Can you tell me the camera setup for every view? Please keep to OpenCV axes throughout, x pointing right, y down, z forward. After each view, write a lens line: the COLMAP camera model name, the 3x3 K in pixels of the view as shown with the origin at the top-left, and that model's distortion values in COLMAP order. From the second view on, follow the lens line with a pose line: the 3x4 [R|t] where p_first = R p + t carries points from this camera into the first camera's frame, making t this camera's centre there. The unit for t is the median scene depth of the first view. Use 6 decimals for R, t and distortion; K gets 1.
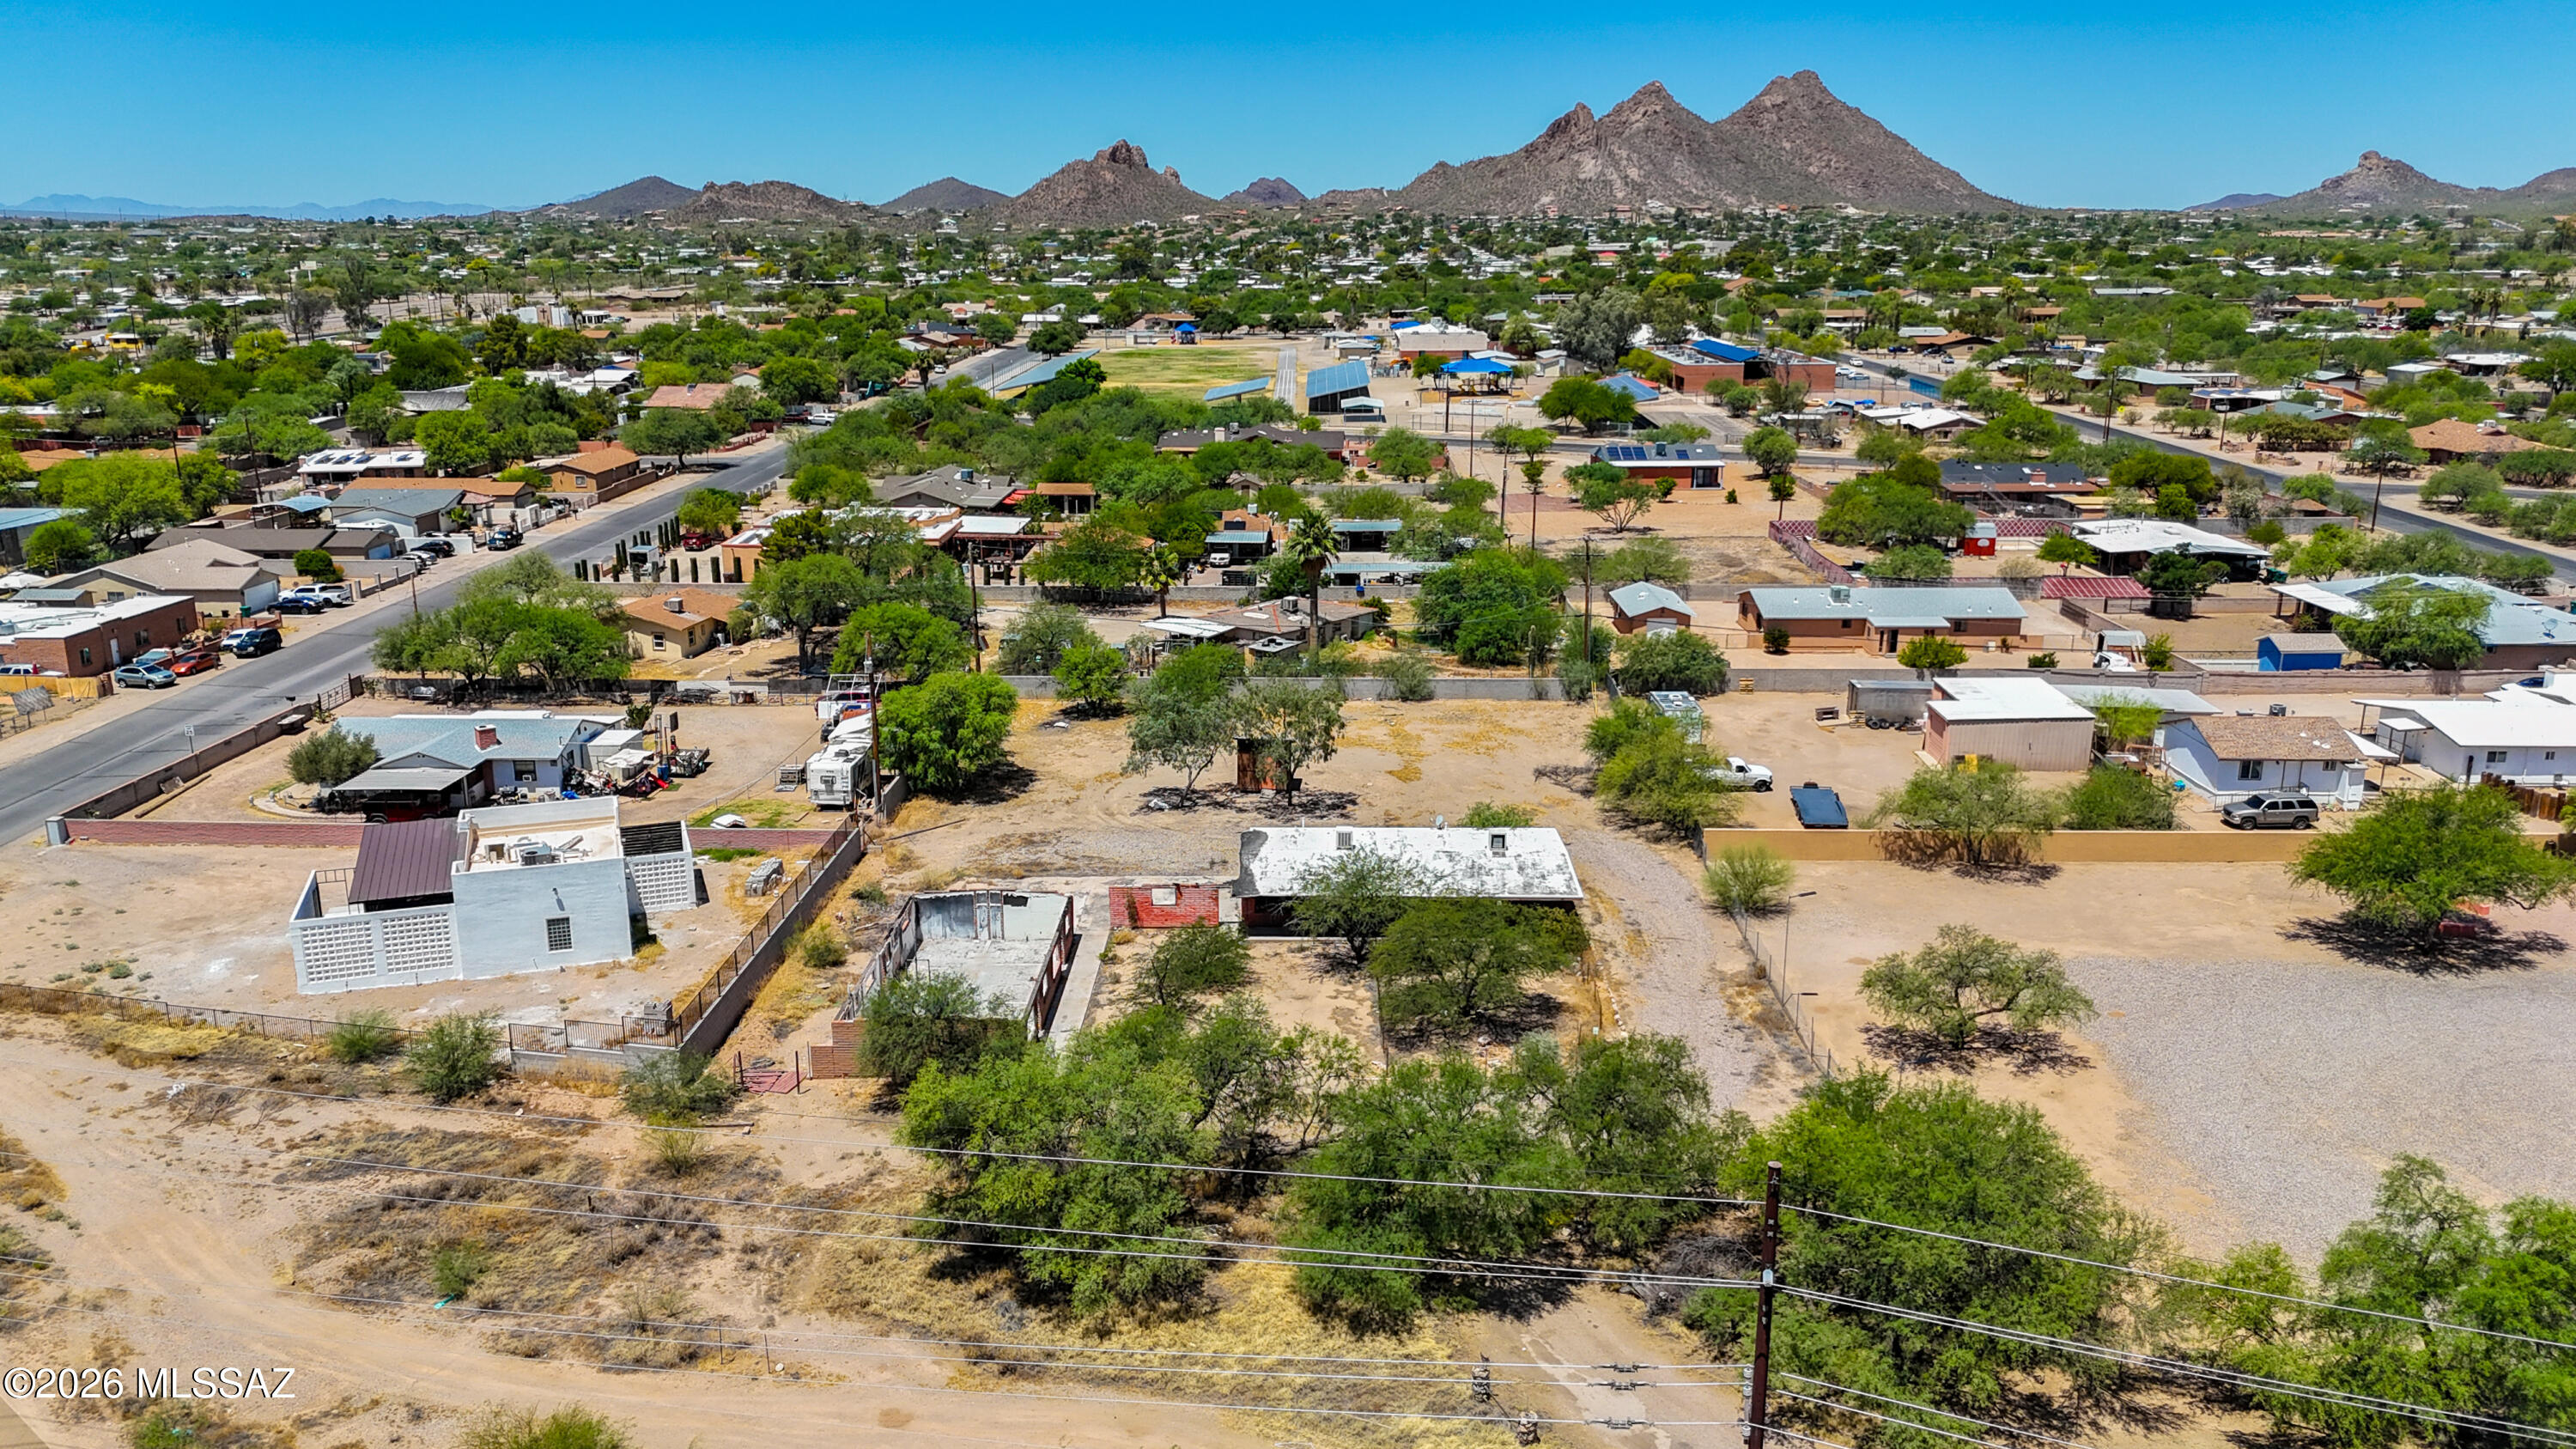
lens RADIAL K [[1905.0, 0, 1286.3], [0, 1905.0, 722.7], [0, 0, 1]] dist [0.061250, -0.049174]
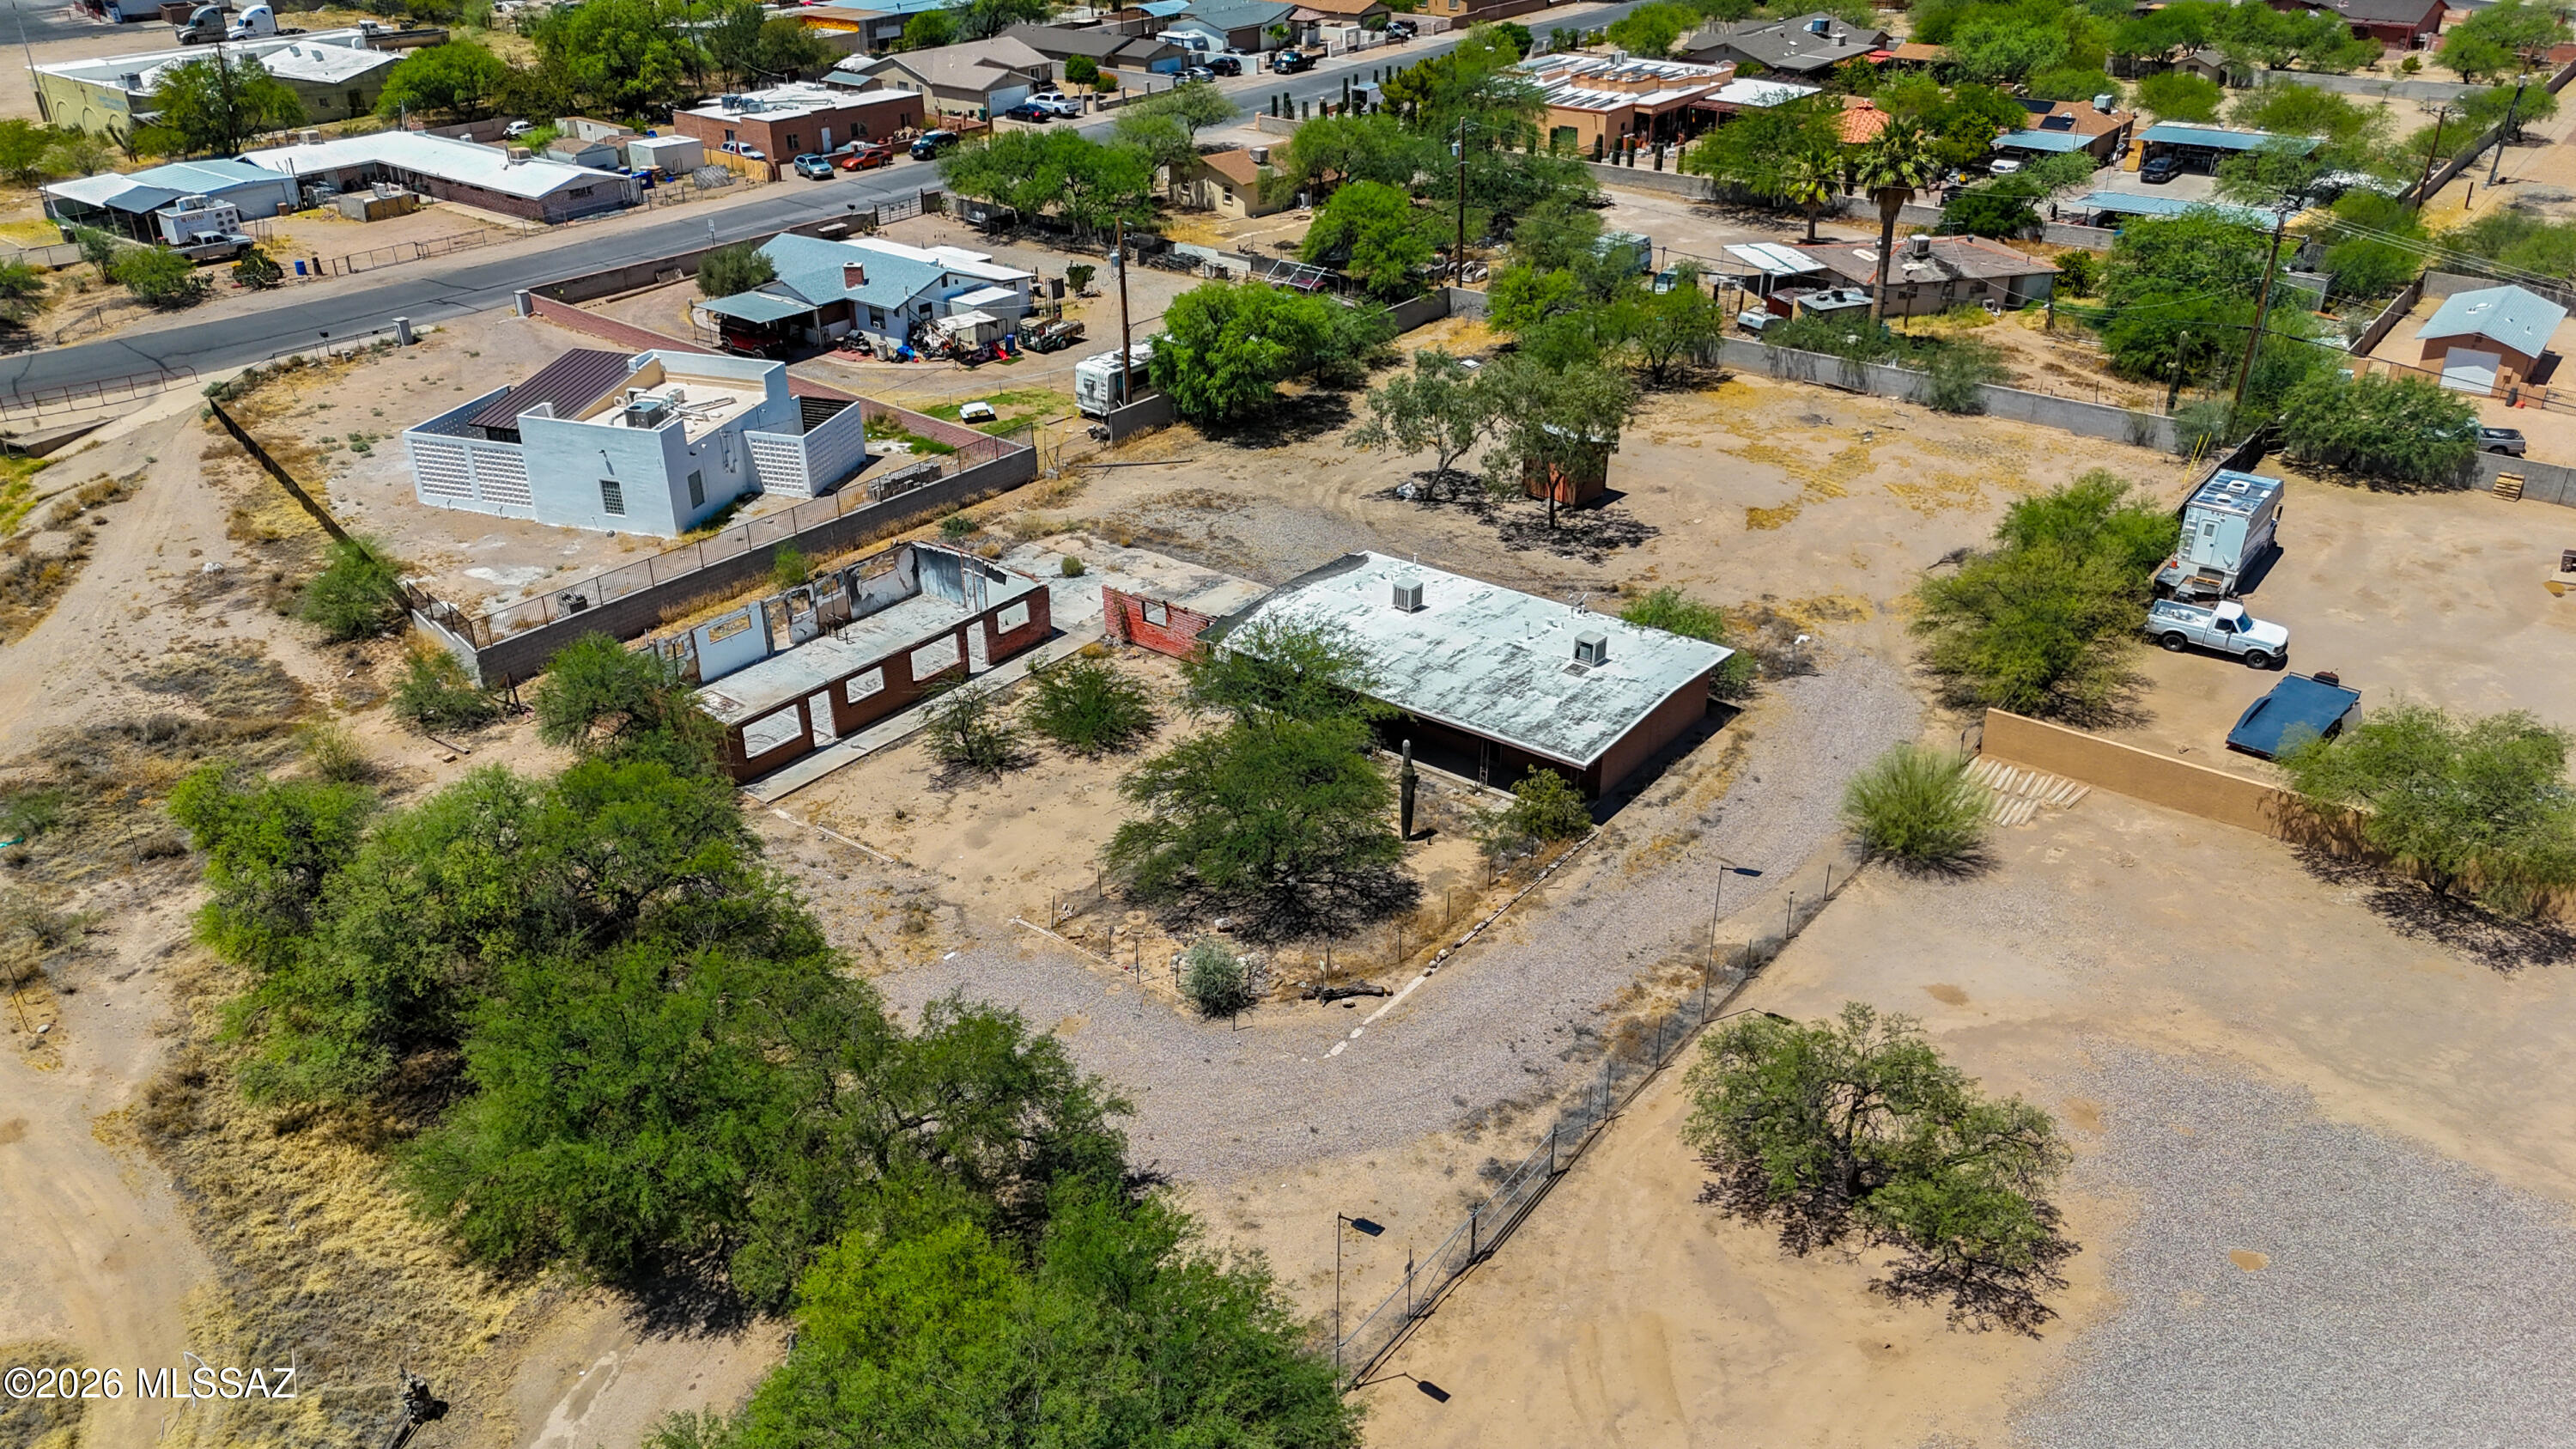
lens RADIAL K [[1894.4, 0, 1286.2], [0, 1894.4, 730.2], [0, 0, 1]] dist [0.071460, -0.070557]
pose [[0.800249, 0.276862, -0.531930, 0.330643], [-0.144466, 0.949923, 0.277083, -0.071445], [0.582006, -0.144889, 0.800172, 0.310262]]
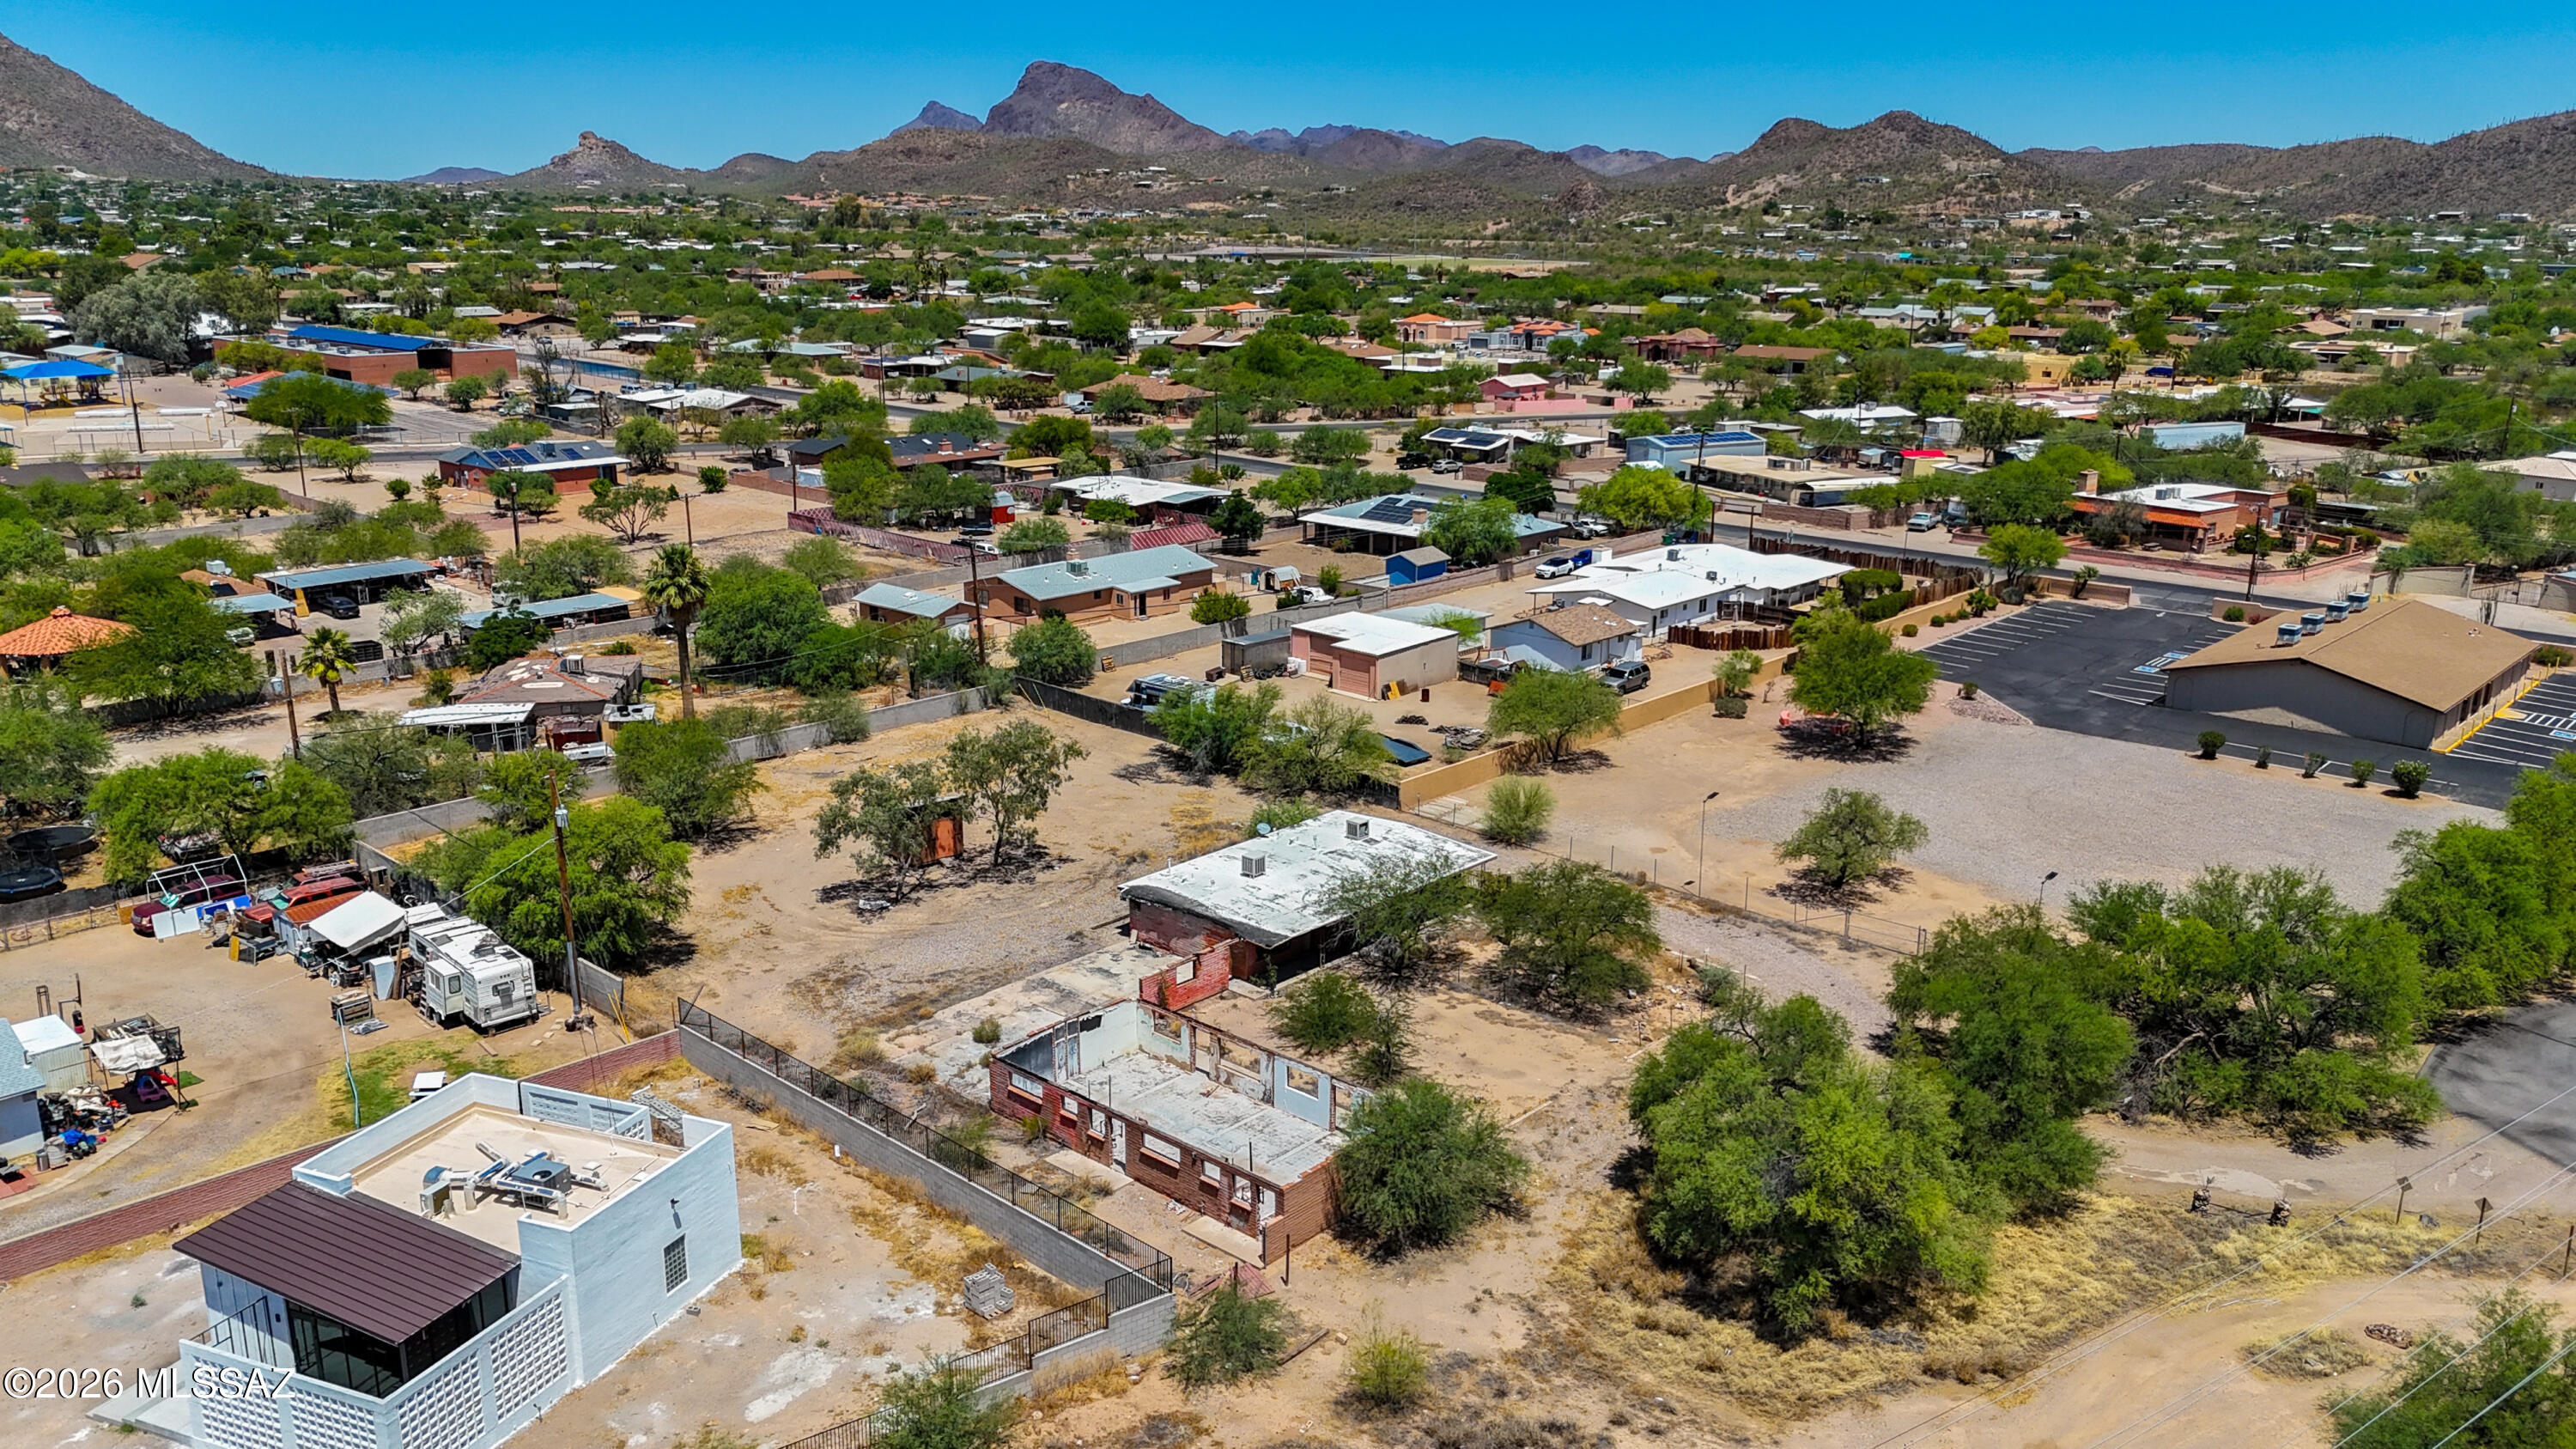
lens RADIAL K [[1912.0, 0, 1288.0], [0, 1912.0, 724.5], [0, 0, 1]] dist [0.069368, -0.067876]
pose [[0.666464, -0.191234, 0.720594, -0.522431], [0.181472, 0.979084, 0.091993, -0.076579], [-0.723114, 0.069457, 0.687228, 0.270602]]
